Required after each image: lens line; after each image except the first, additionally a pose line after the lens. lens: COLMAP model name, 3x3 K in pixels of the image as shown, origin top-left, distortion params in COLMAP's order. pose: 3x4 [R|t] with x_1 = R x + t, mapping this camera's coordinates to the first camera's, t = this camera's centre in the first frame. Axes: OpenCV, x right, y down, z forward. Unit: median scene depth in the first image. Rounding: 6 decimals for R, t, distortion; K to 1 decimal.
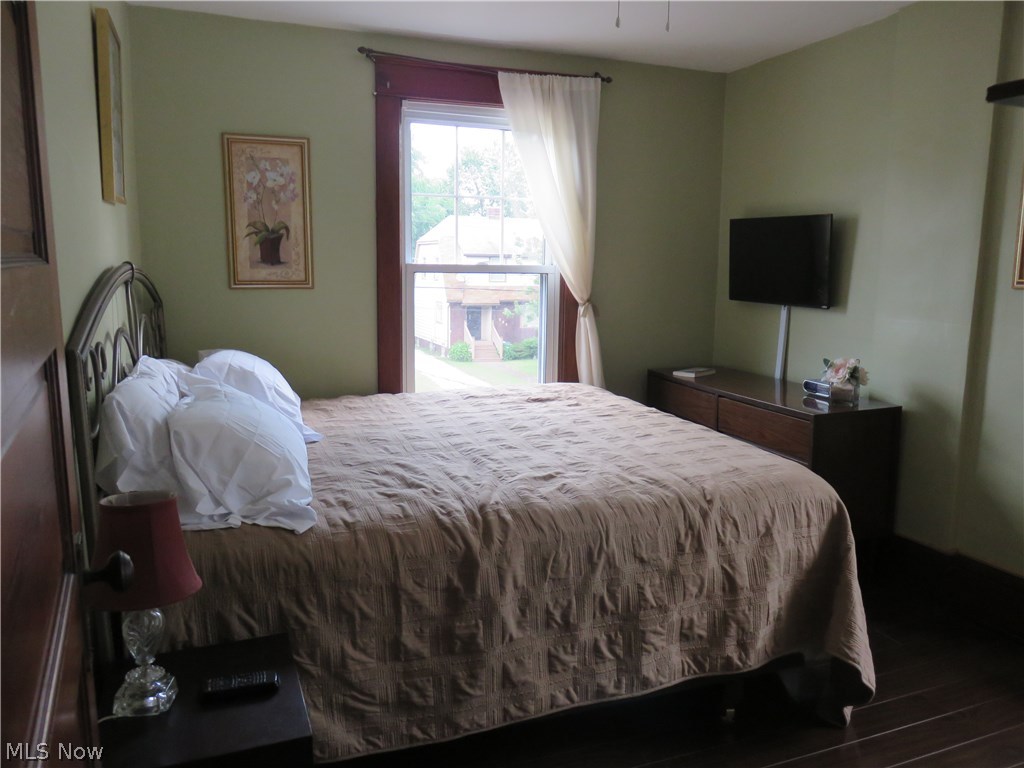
lens RADIAL K [[766.0, 0, 510.4], [0, 766.0, 384.4], [0, 0, 1]] dist [-0.006640, -0.008895]
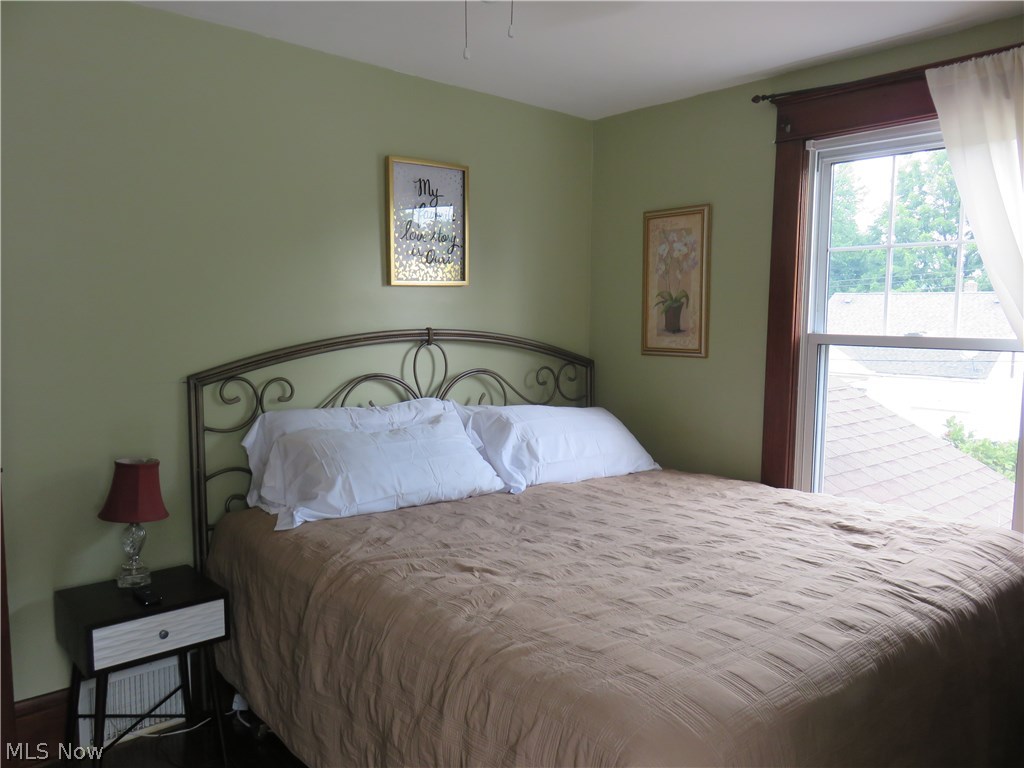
lens RADIAL K [[766.0, 0, 510.5], [0, 766.0, 383.9], [0, 0, 1]] dist [-0.006640, -0.008895]
pose [[0.357323, 0.070318, -0.931330, 0.564346], [-0.156998, 0.987495, 0.014324, -0.071236], [0.920691, 0.141099, 0.363894, 0.447143]]
